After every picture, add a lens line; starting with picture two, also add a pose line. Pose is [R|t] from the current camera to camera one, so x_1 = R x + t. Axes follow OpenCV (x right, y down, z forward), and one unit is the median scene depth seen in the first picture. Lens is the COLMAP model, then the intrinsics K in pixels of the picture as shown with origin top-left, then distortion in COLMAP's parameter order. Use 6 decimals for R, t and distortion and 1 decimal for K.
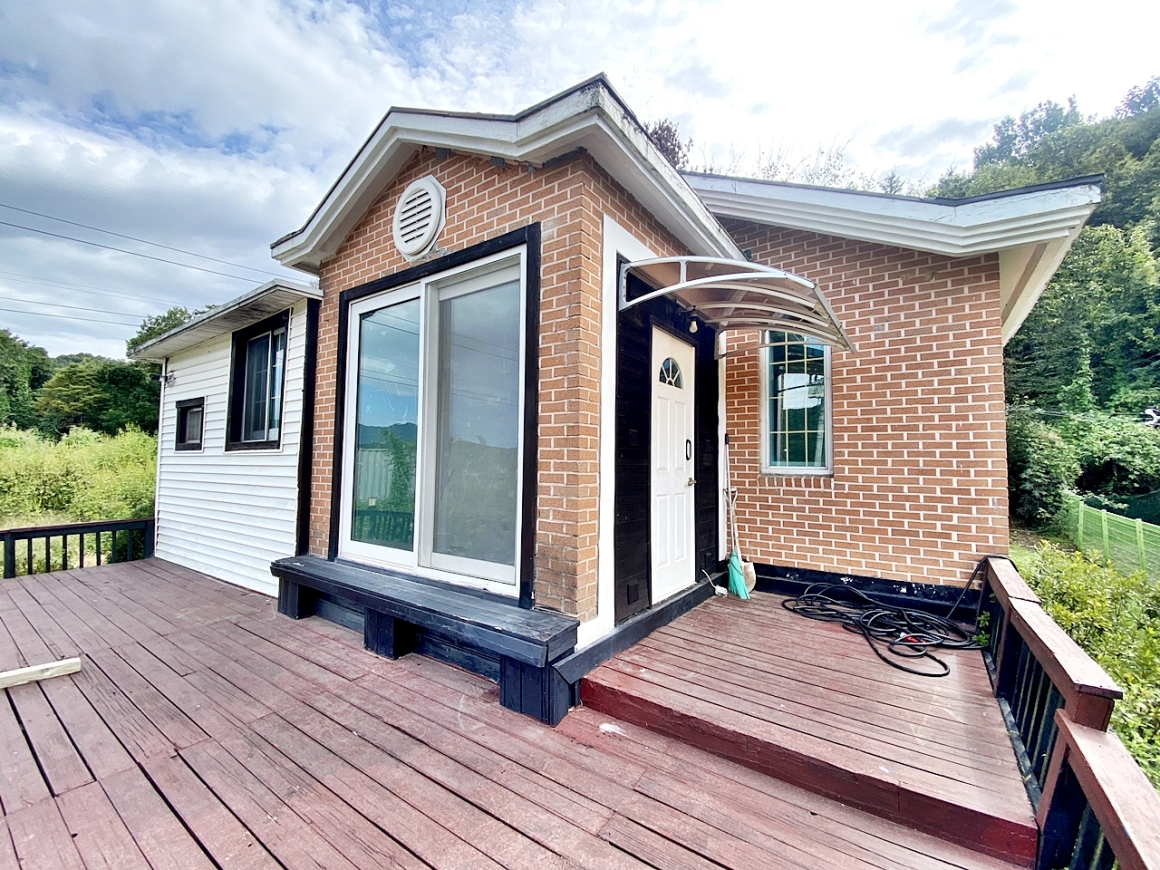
lens RADIAL K [[474.3, 0, 583.7], [0, 474.3, 433.7], [0, 0, 1]] dist [0.016986, -0.017904]
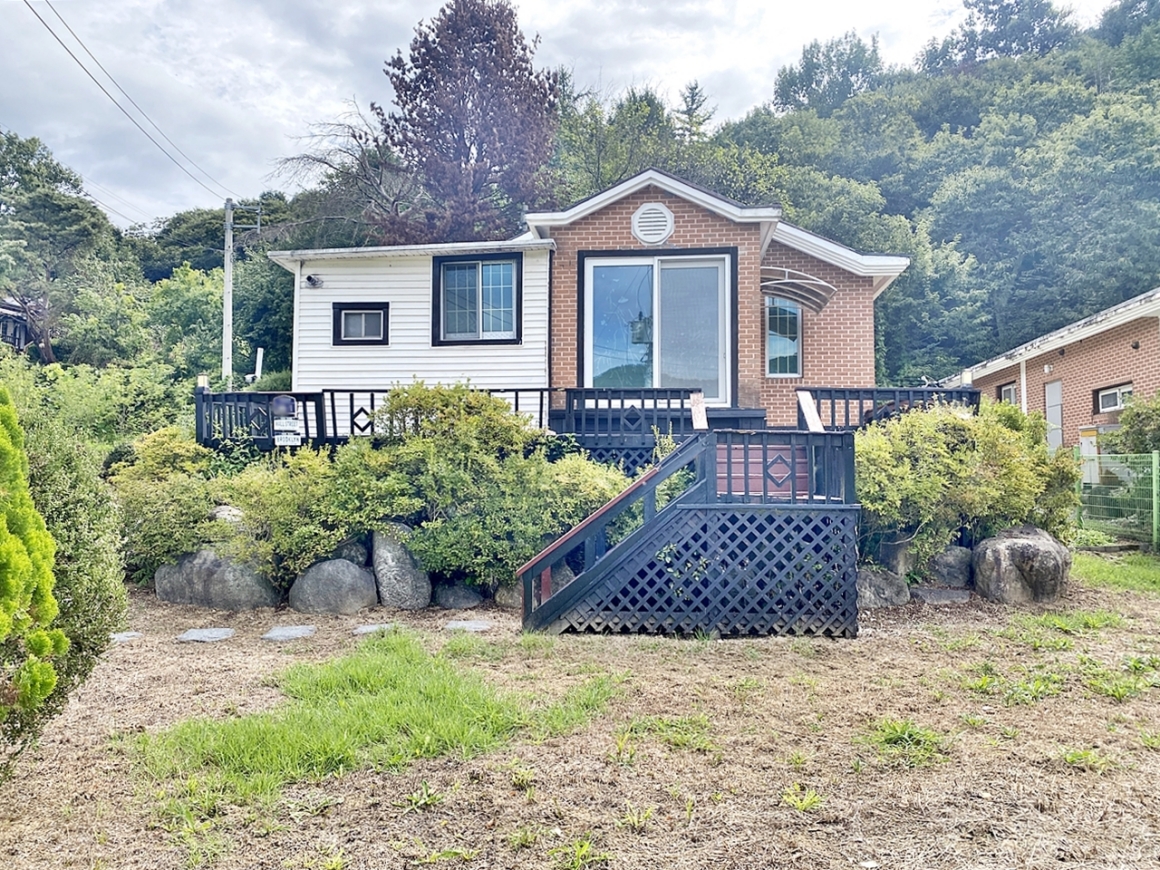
lens RADIAL K [[890.2, 0, 576.0], [0, 890.2, 428.3], [0, 0, 1]] dist [0.026414, -0.004026]
pose [[0.874460, 0.026904, 0.484351, -2.165910], [-0.024293, 0.999637, -0.011666, 0.384940], [-0.484489, -0.001565, 0.874796, -1.831423]]
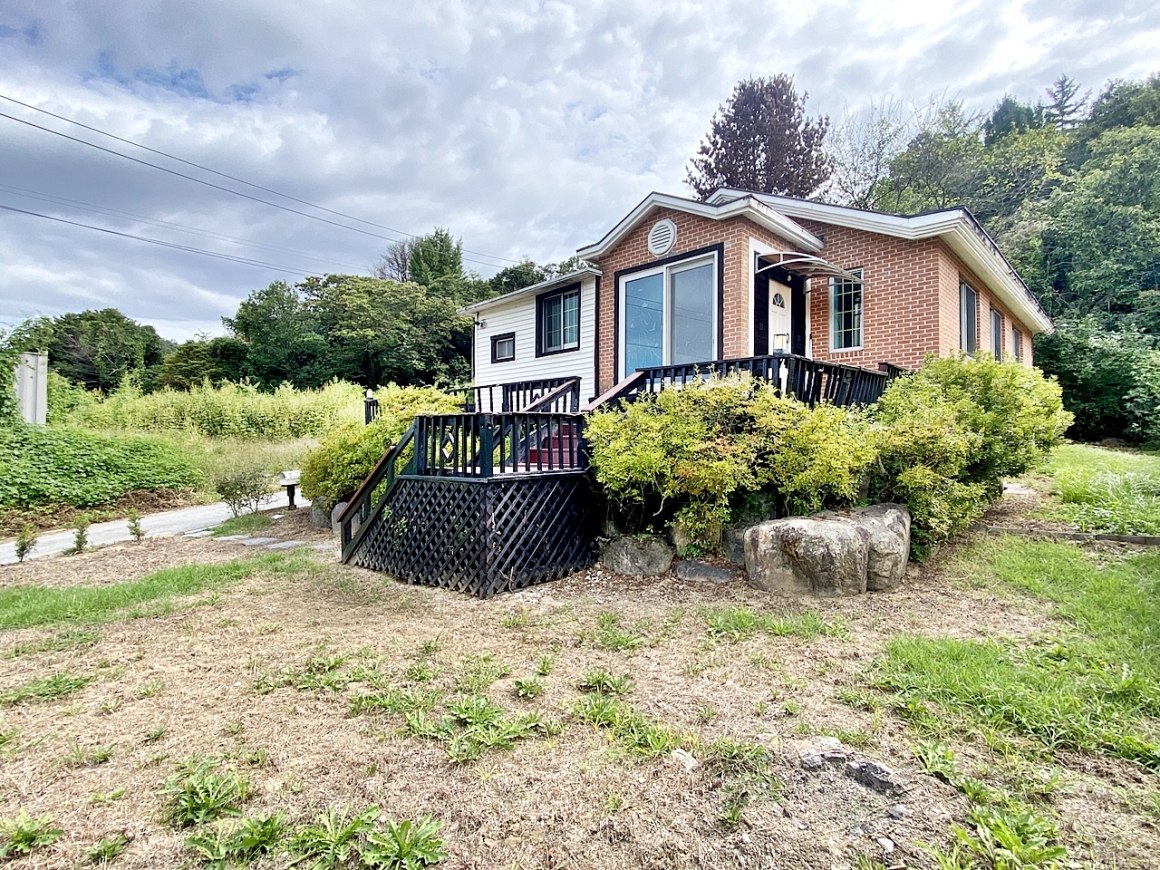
lens RADIAL K [[588.2, 0, 580.0], [0, 588.2, 435.0], [0, 0, 1]] dist [0.026151, -0.029144]
pose [[0.986010, -0.012042, -0.166253, -0.258550], [0.017320, 0.999390, 0.030331, 0.373387], [0.165786, -0.032787, 0.985617, -1.757419]]
